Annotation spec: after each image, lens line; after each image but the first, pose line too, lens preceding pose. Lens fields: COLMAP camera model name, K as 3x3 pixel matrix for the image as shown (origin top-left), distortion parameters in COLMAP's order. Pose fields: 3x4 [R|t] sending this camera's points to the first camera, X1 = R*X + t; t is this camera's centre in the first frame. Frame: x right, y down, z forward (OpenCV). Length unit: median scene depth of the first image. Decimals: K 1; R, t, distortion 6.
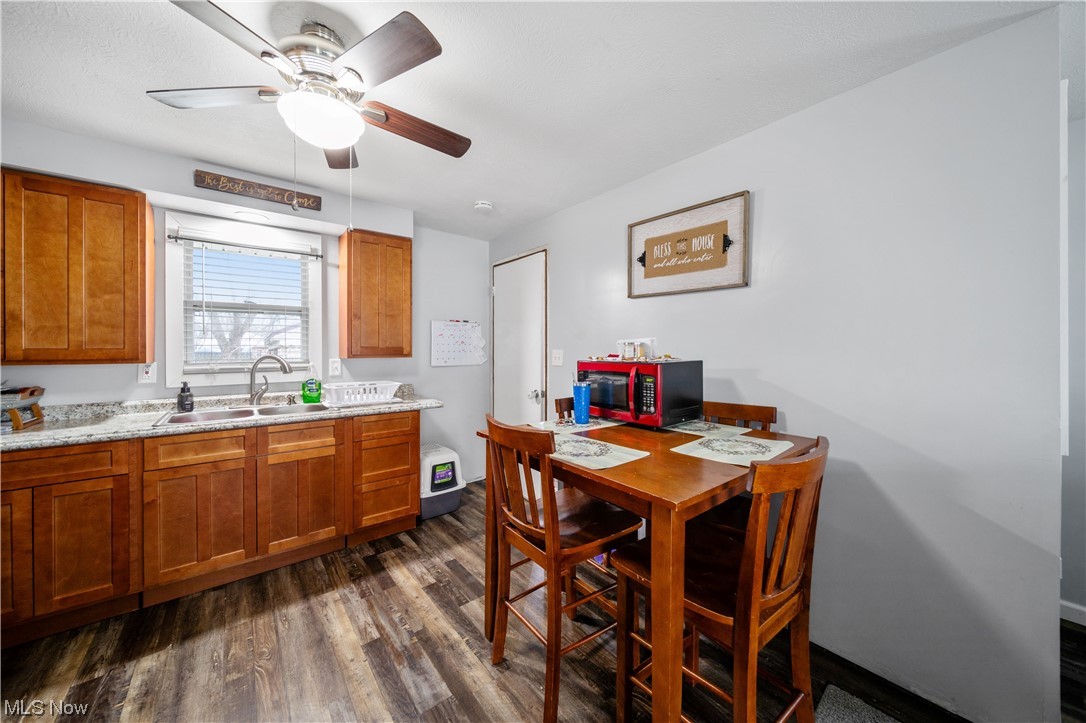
lens RADIAL K [[377.0, 0, 544.2], [0, 377.0, 351.2], [0, 0, 1]] dist [-0.001426, -0.000065]
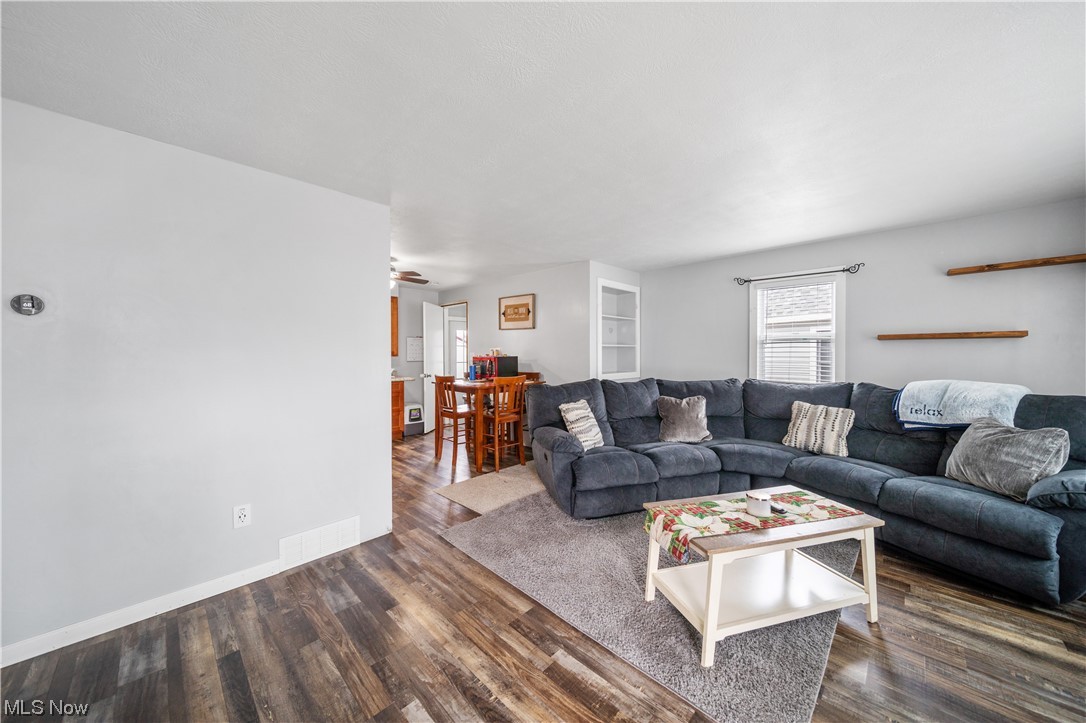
lens RADIAL K [[377.0, 0, 538.6], [0, 377.0, 355.9], [0, 0, 1]] dist [-0.001426, -0.000065]
pose [[0.995279, -0.004650, 0.096939, 0.281975], [0.004057, 0.999972, 0.006320, 0.003293], [-0.096966, -0.005897, 0.995270, -1.530330]]
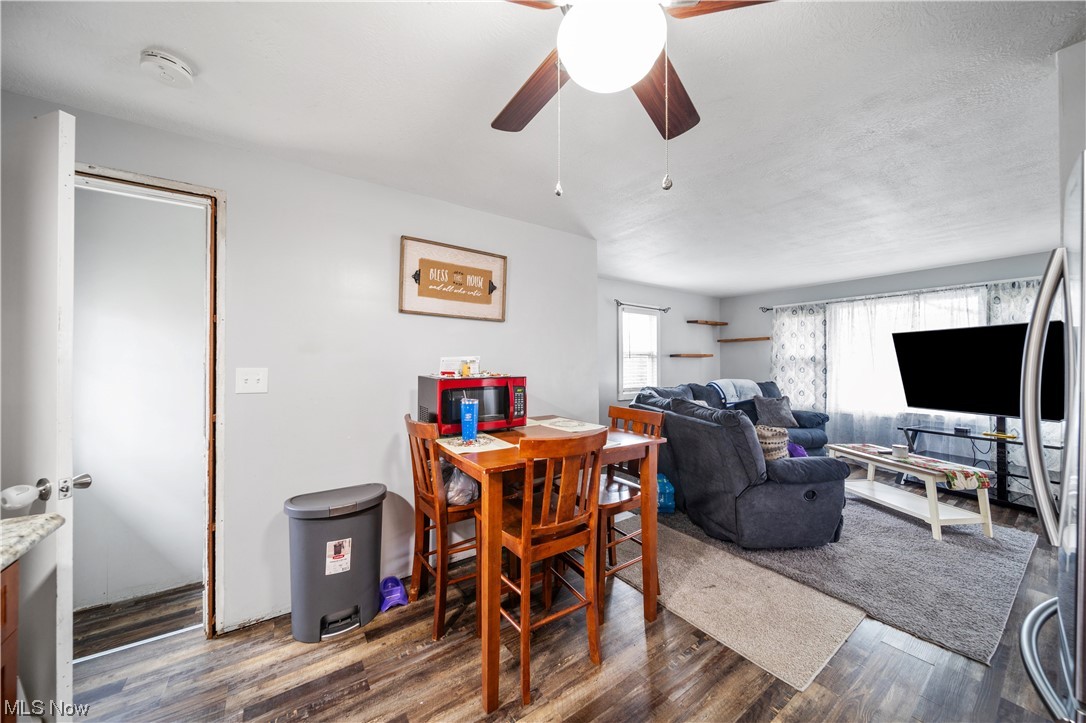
lens RADIAL K [[377.0, 0, 540.7], [0, 377.0, 360.3], [0, 0, 1]] dist [-0.001426, -0.000065]
pose [[0.087678, 0.005348, 0.996134, -0.811100], [0.005442, 0.999968, -0.005848, -0.014436], [-0.996134, 0.005934, 0.087646, 0.669425]]
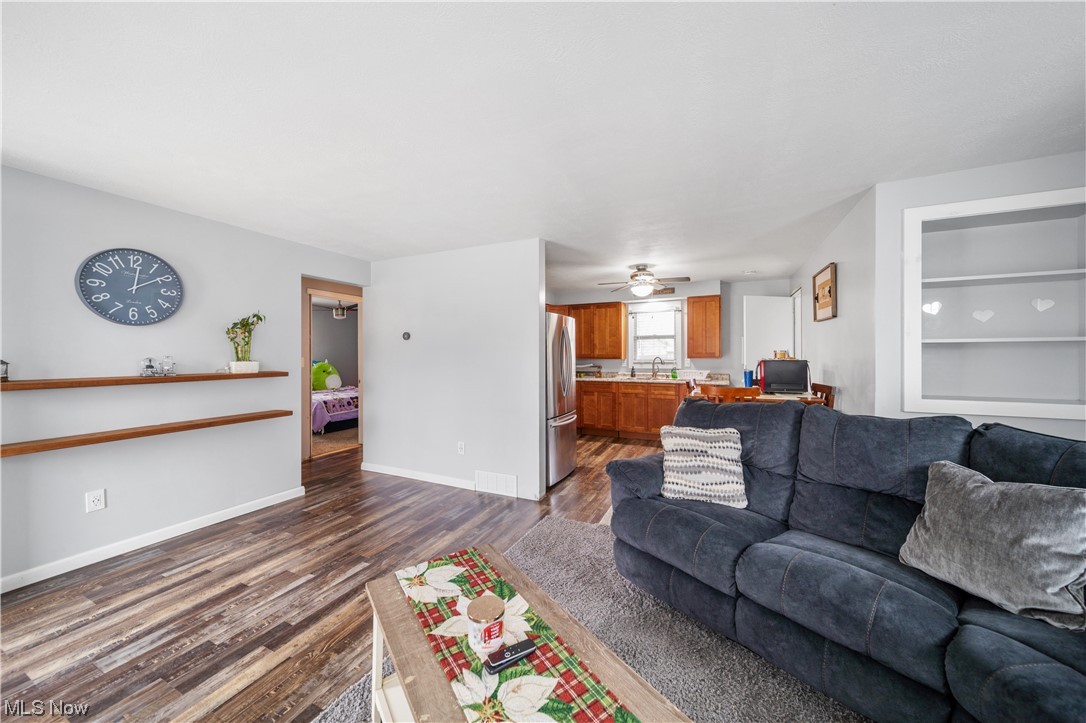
lens RADIAL K [[377.0, 0, 544.1], [0, 377.0, 354.8], [0, 0, 1]] dist [-0.001426, -0.000065]
pose [[0.428862, -0.000431, -0.903370, 1.384333], [0.000965, 1.000000, -0.000019, -0.003390], [0.903370, -0.000864, 0.428862, -0.841582]]
